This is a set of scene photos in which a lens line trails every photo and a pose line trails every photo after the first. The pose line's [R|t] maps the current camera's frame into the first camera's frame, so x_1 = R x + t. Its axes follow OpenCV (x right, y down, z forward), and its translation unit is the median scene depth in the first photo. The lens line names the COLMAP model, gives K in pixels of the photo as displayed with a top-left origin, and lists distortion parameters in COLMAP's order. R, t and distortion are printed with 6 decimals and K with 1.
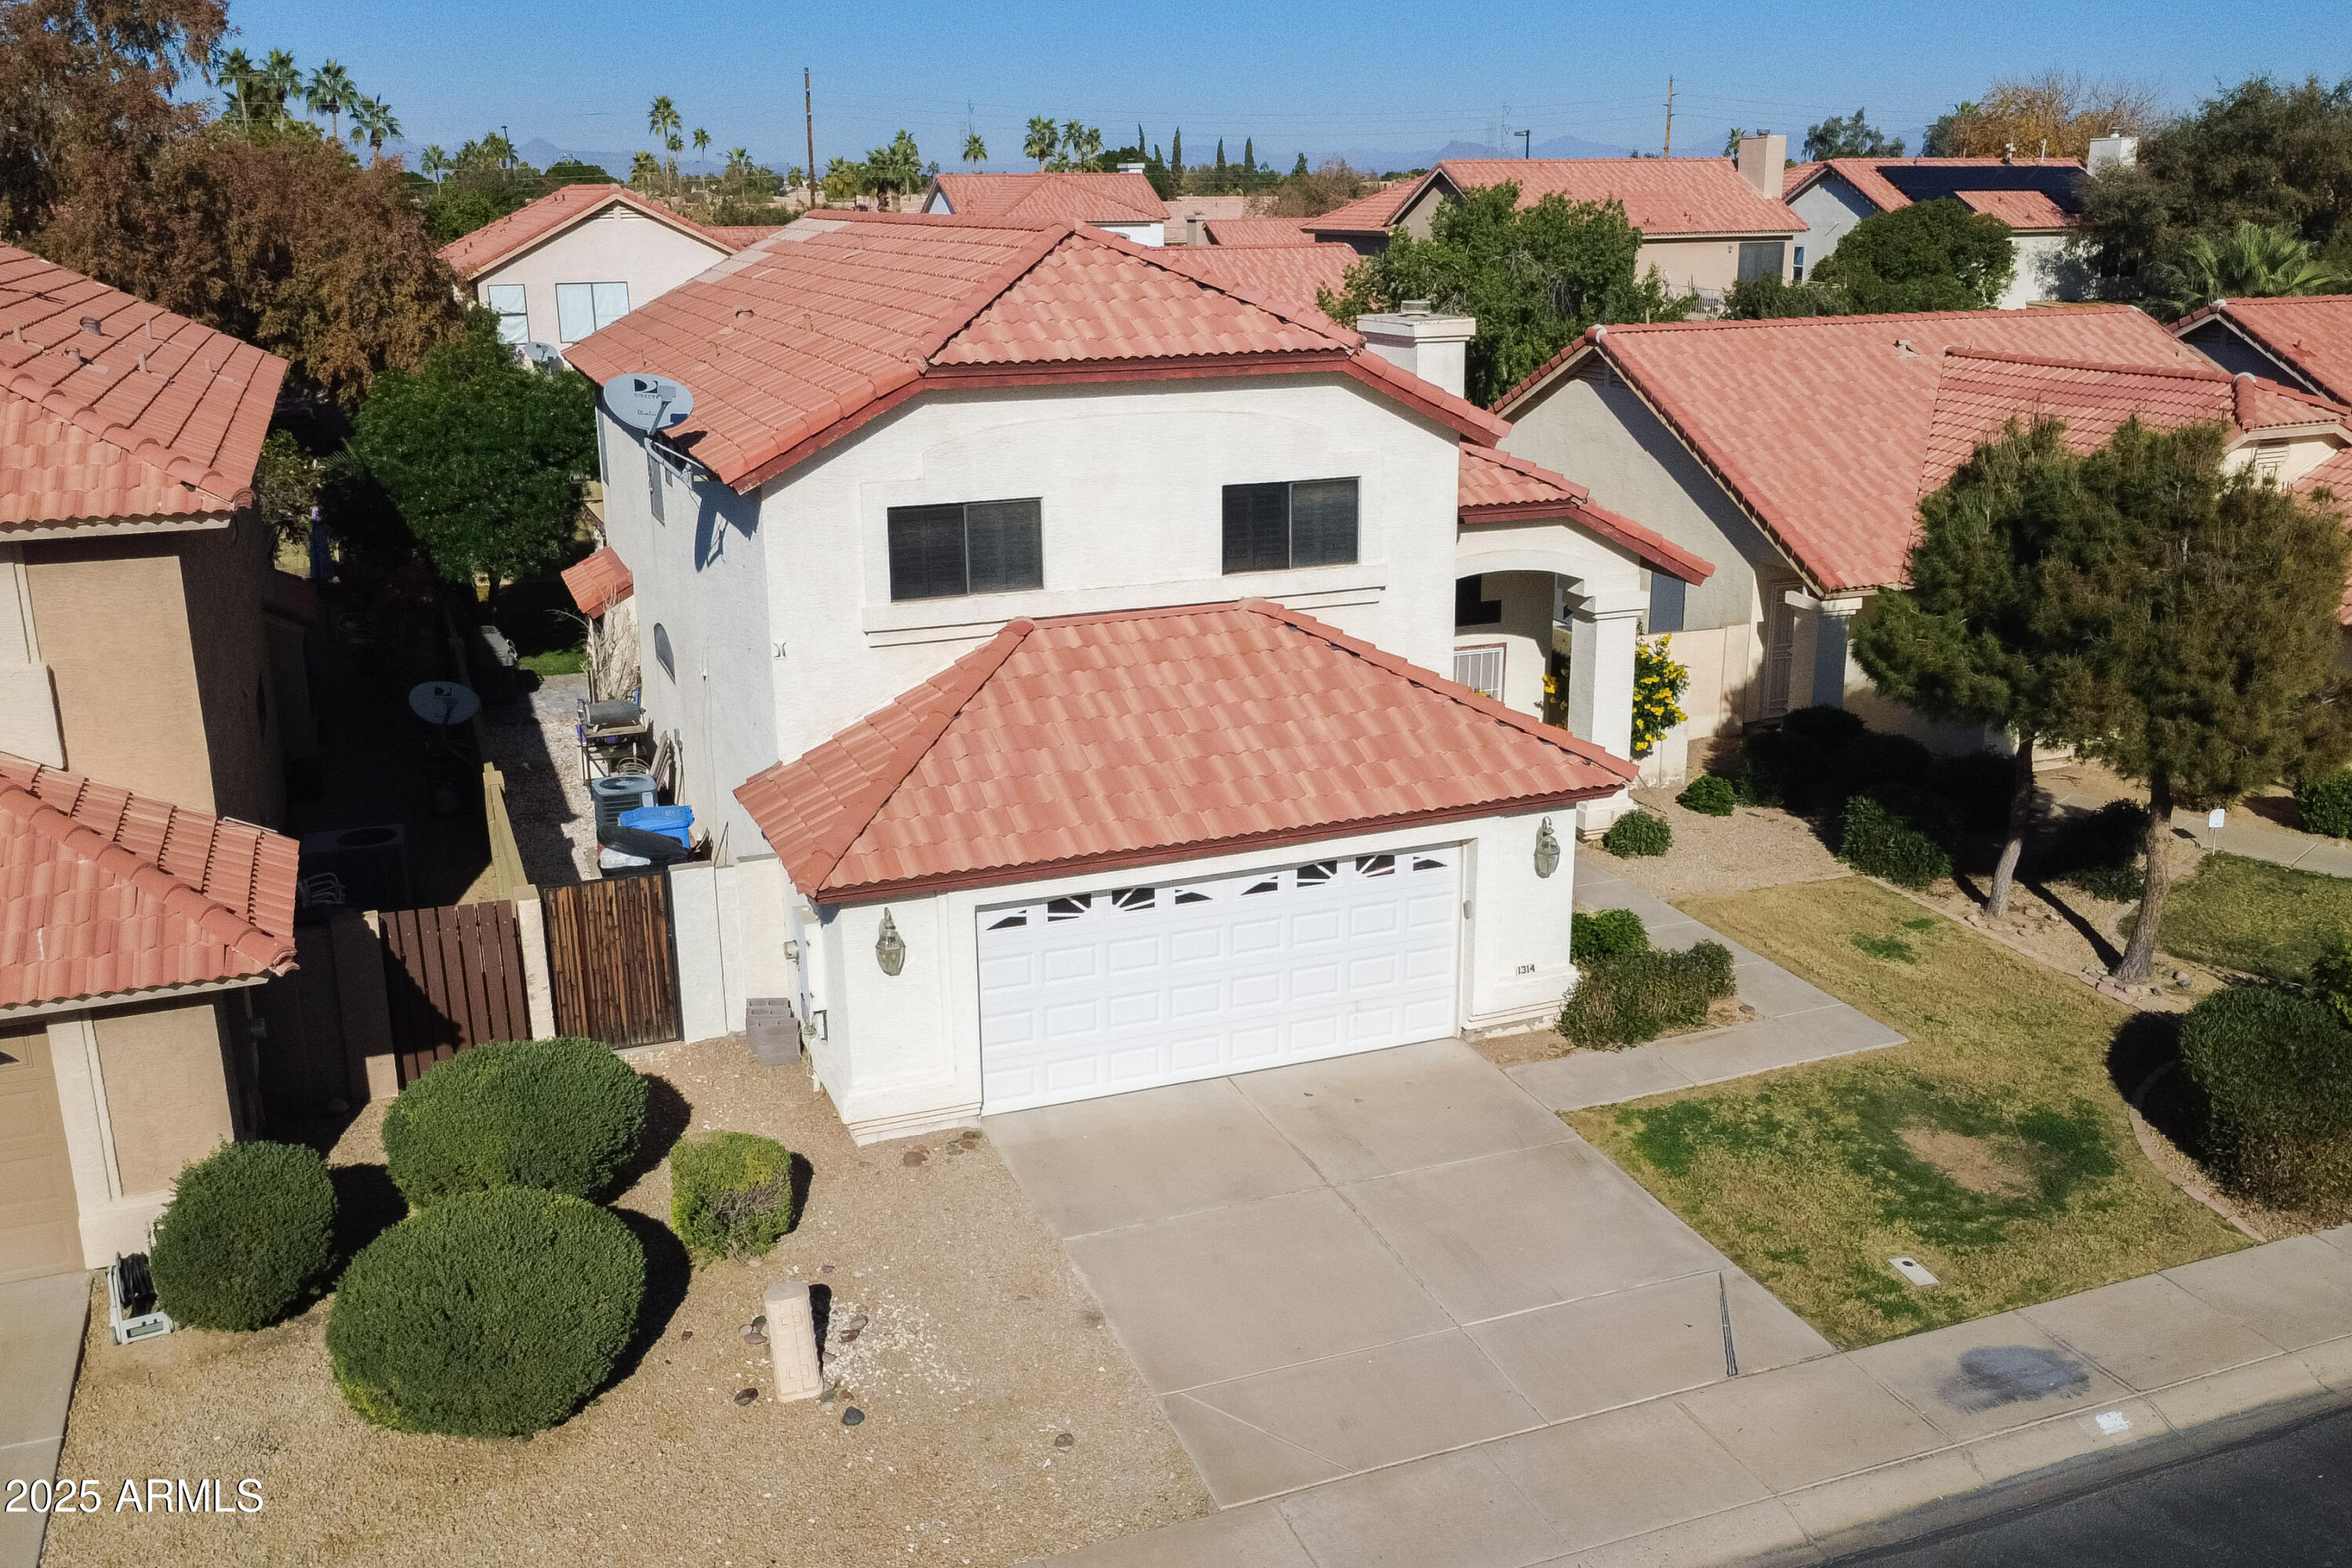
lens RADIAL K [[2033.1, 0, 1170.8], [0, 2033.1, 782.0], [0, 0, 1]] dist [0.003346, -0.002474]
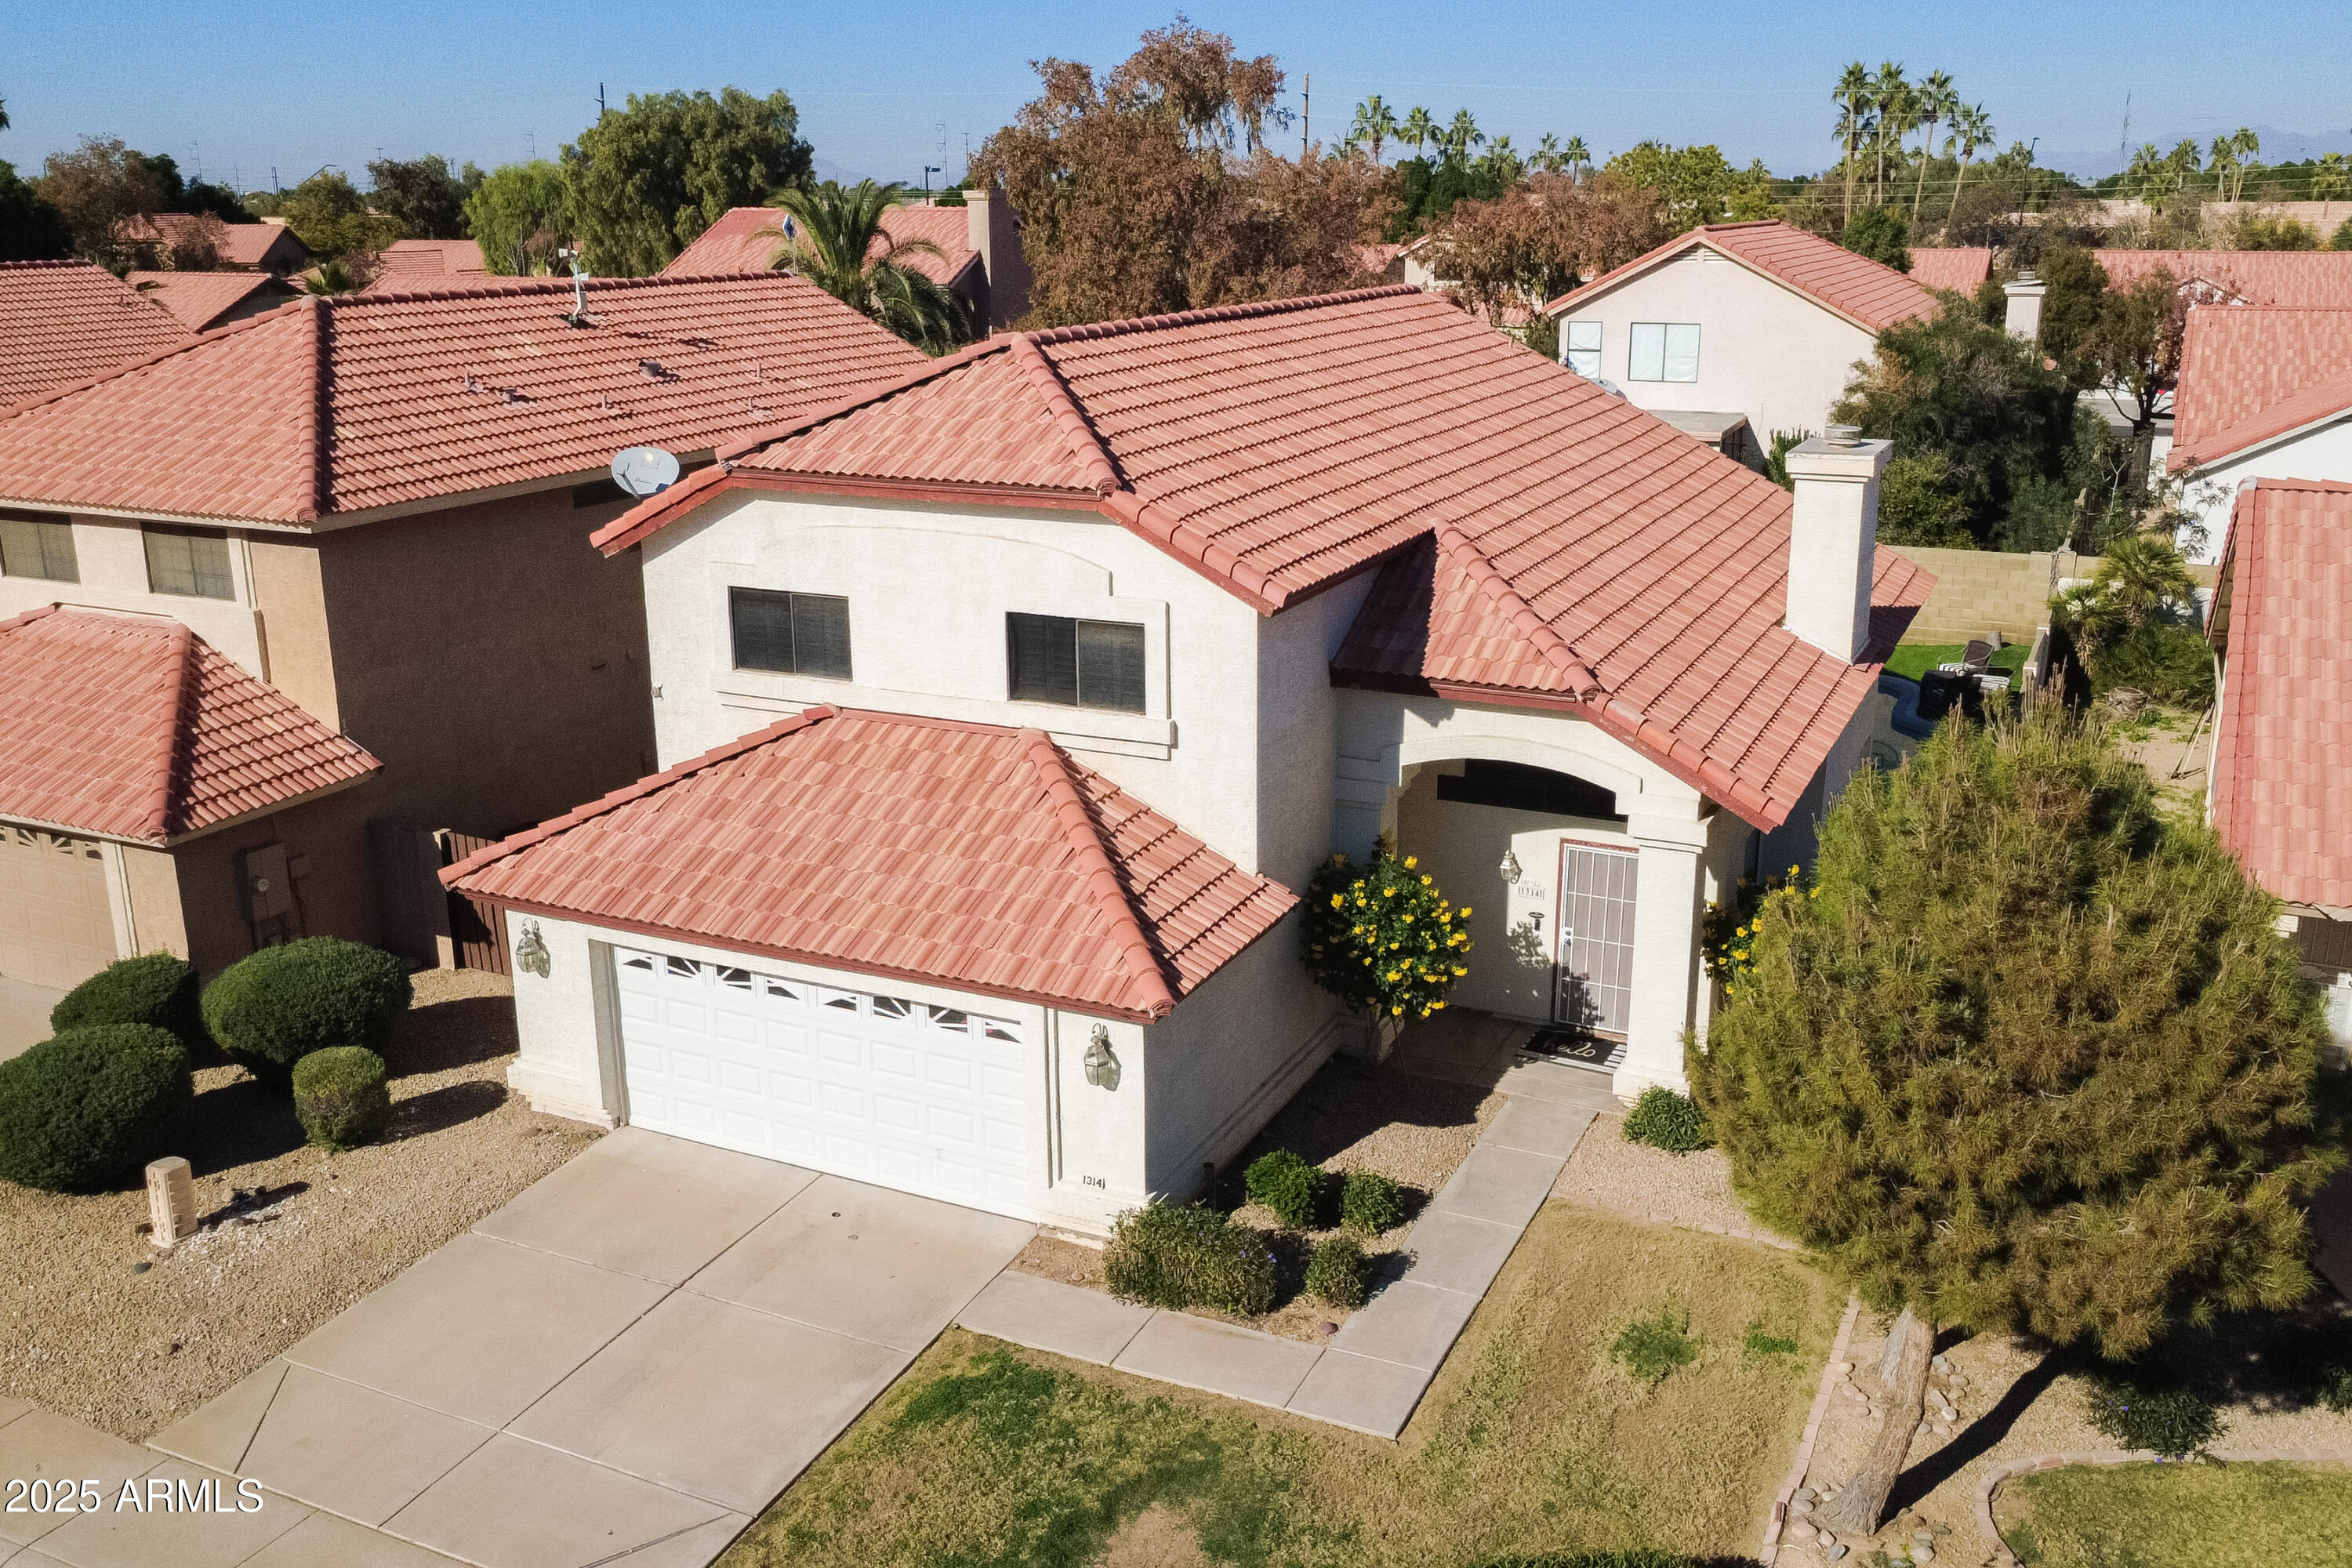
lens RADIAL K [[2033.1, 0, 1170.8], [0, 2033.1, 782.0], [0, 0, 1]] dist [0.003346, -0.002474]
pose [[0.679982, 0.208790, -0.702874, 0.806707], [-0.205955, 0.974396, 0.090198, -0.173038], [0.703710, 0.083428, 0.705573, 0.366902]]
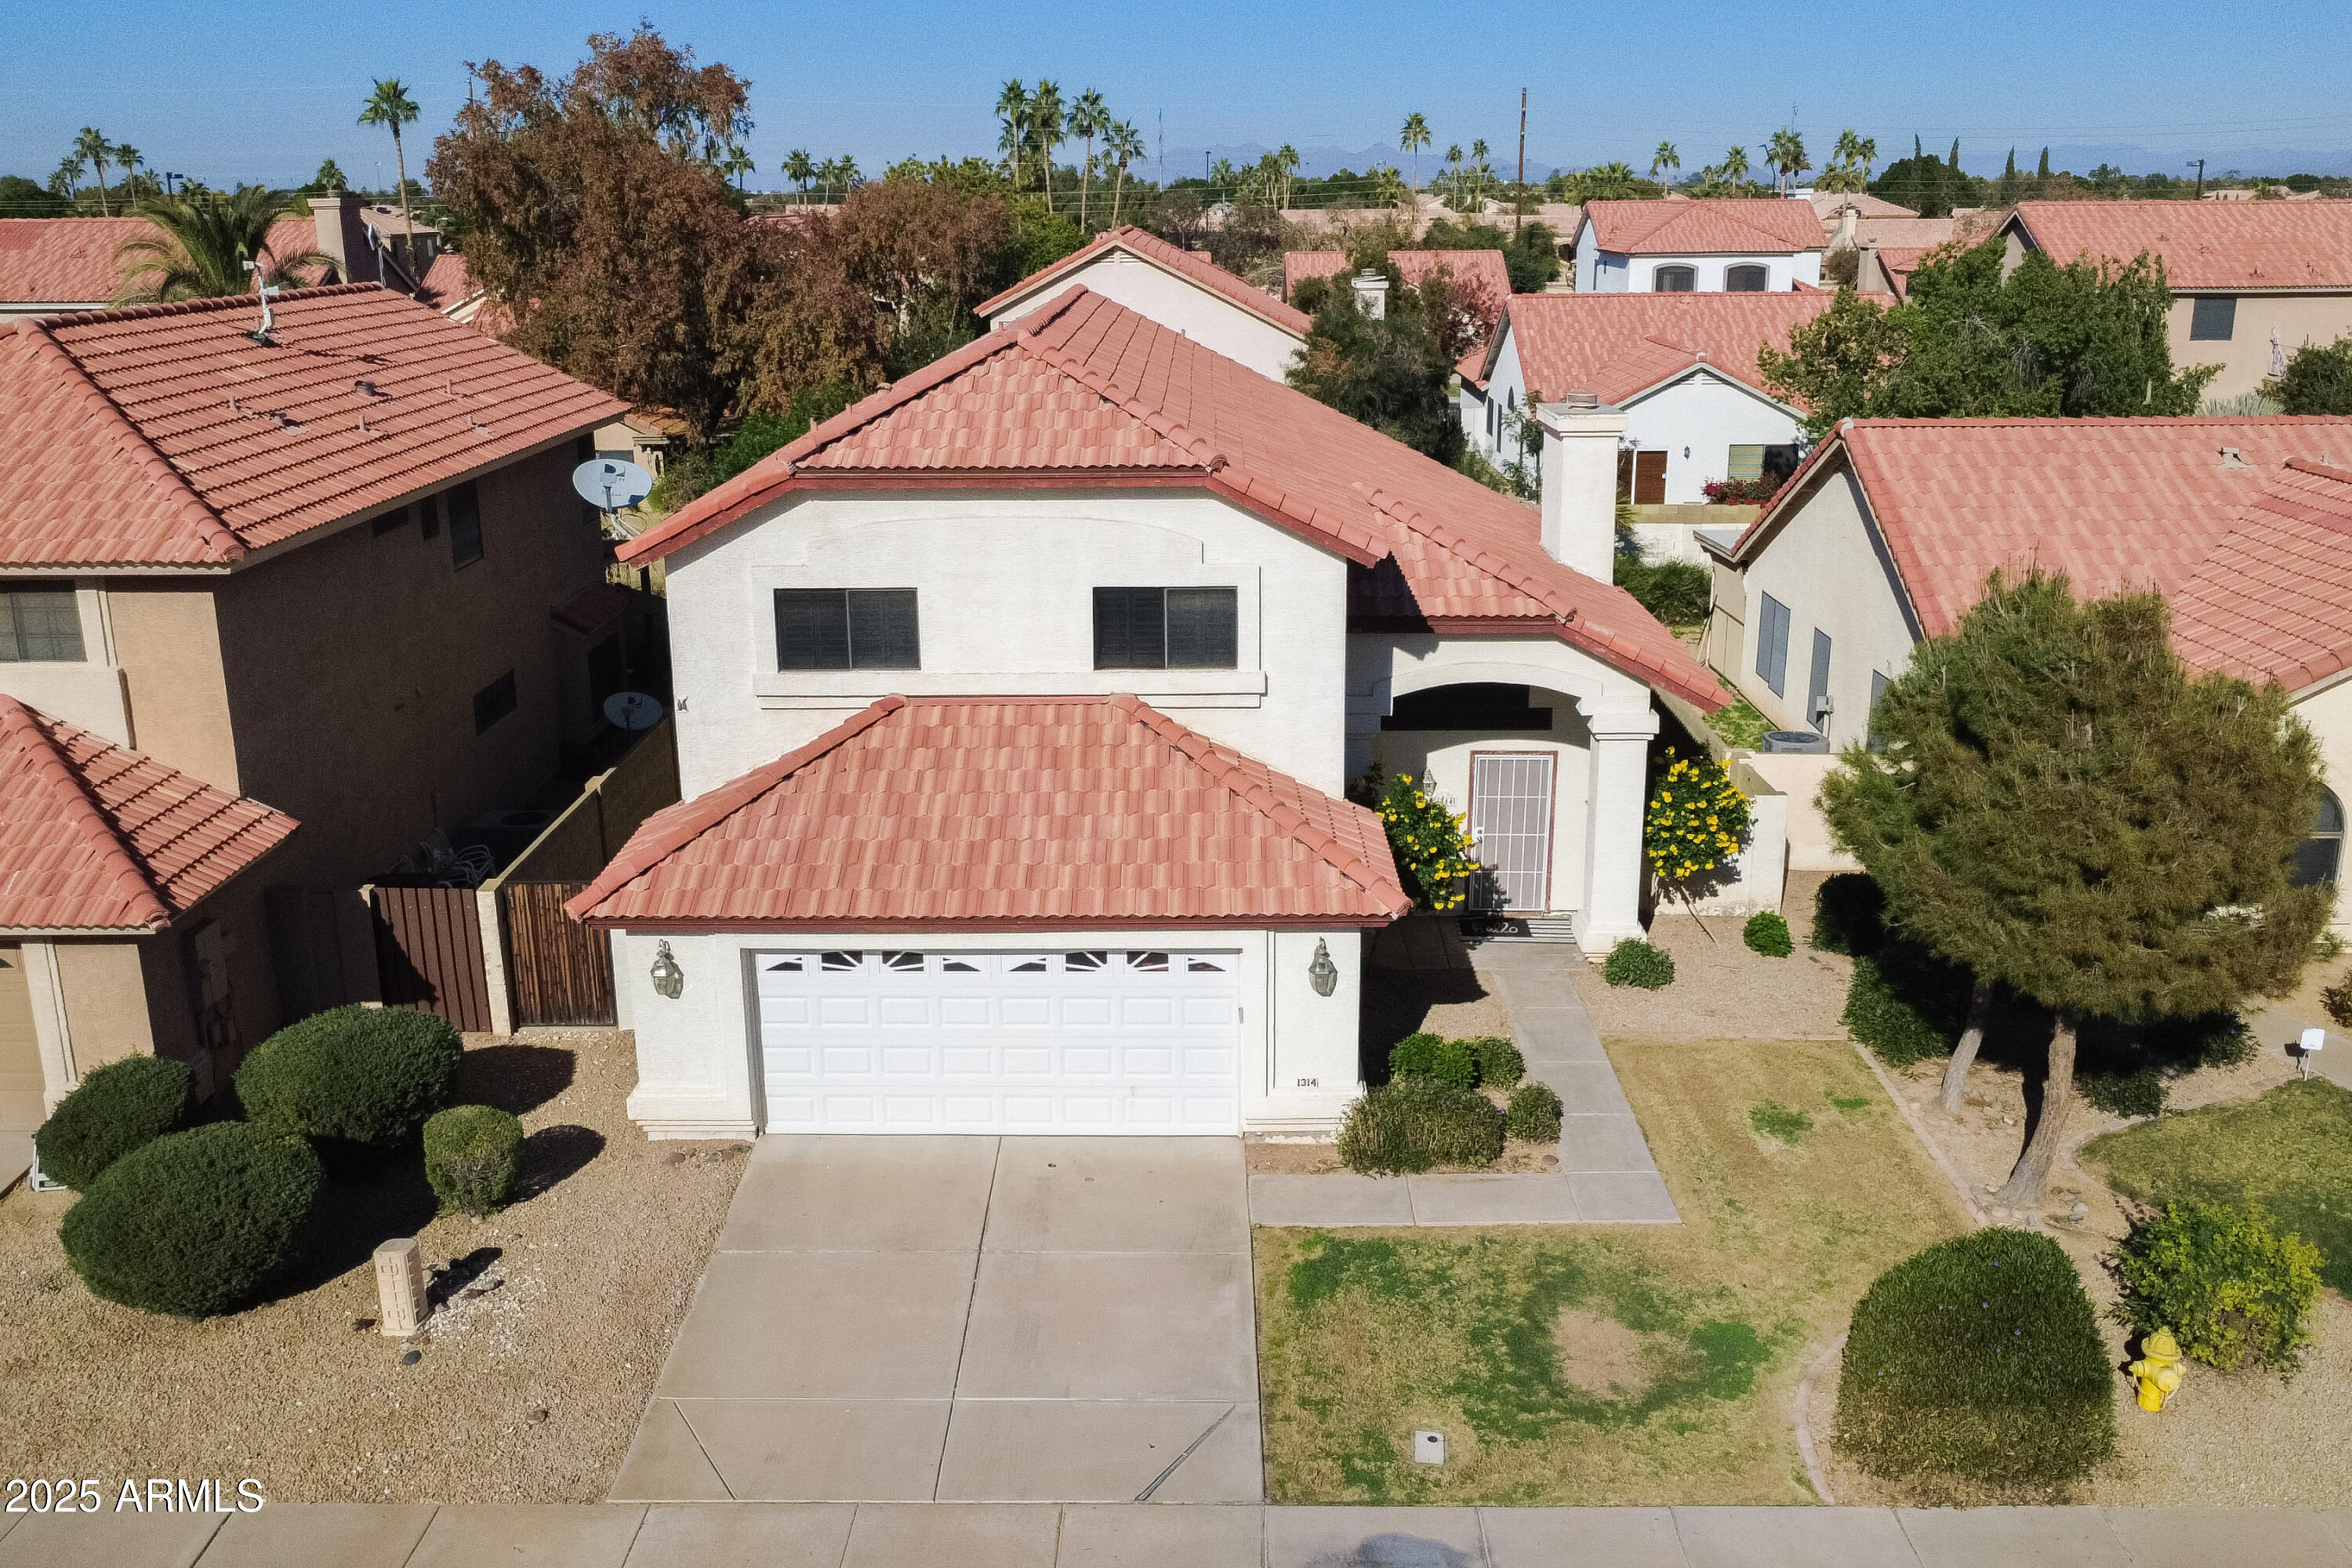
lens RADIAL K [[2033.1, 0, 1170.8], [0, 2033.1, 782.0], [0, 0, 1]] dist [0.003346, -0.002474]
pose [[0.925901, 0.107550, -0.362132, 0.466330], [-0.107893, 0.993974, 0.019338, -0.070129], [0.362030, 0.021167, 0.931926, 0.023089]]
